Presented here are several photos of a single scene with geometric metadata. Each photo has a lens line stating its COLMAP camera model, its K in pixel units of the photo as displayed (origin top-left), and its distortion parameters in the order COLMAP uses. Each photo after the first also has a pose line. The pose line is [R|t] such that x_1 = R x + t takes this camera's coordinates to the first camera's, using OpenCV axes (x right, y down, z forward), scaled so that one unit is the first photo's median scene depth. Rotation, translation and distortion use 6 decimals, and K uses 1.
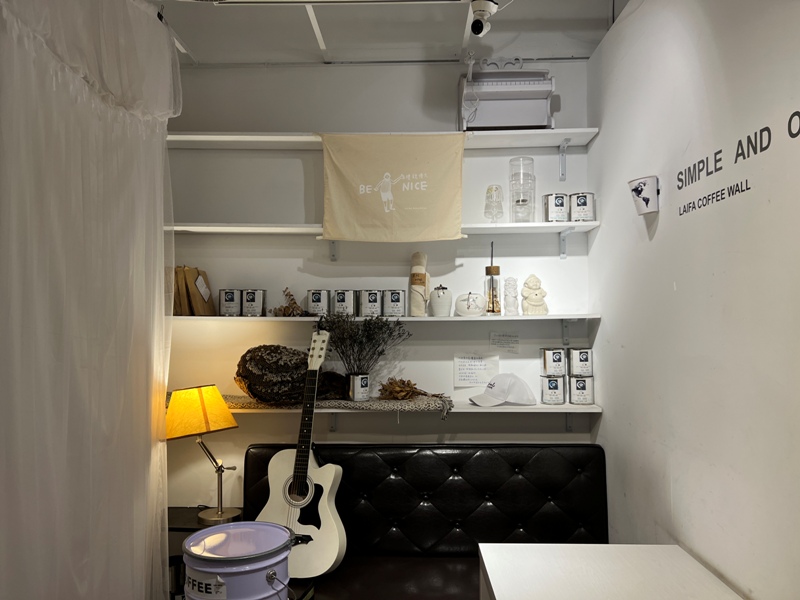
lens RADIAL K [[594.1, 0, 400.0], [0, 594.1, 301.8], [0, 0, 1]] dist [0.088356, -0.120751]
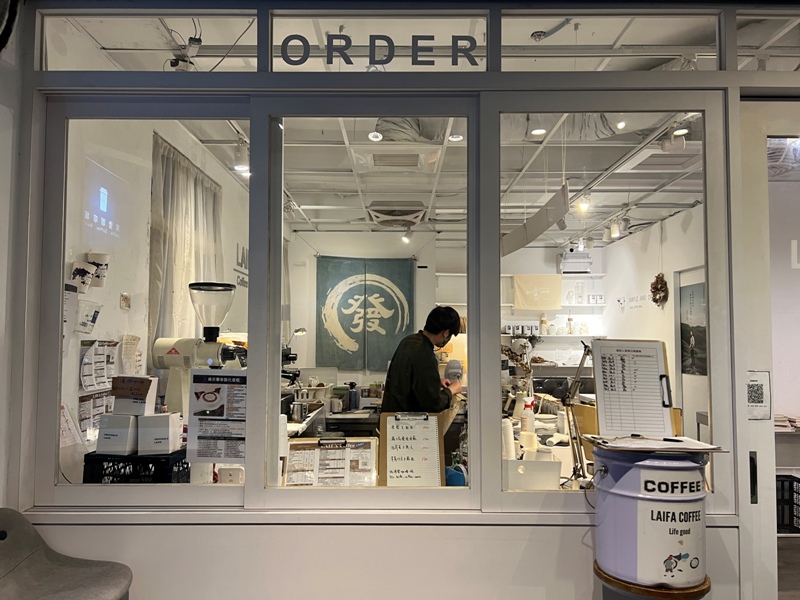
lens RADIAL K [[601.9, 0, 387.7], [0, 601.9, 302.8], [0, 0, 1]] dist [0.123379, -0.147559]
pose [[0.999951, 0.009798, -0.001355, -0.747629], [-0.009841, 0.999276, -0.036750, -0.016207], [0.000993, 0.036762, 0.999324, -2.021079]]
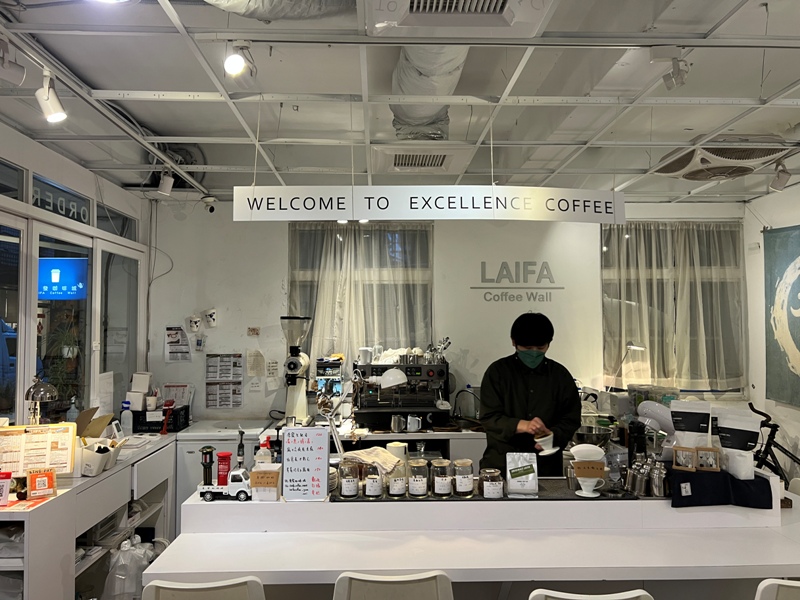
lens RADIAL K [[594.1, 0, 400.0], [0, 594.1, 301.8], [0, 0, 1]] dist [0.088356, -0.120751]
pose [[0.052997, -0.038090, -0.997868, 0.635389], [0.022003, 0.999074, -0.036968, -0.065485], [0.998352, -0.019997, 0.053786, -0.576432]]
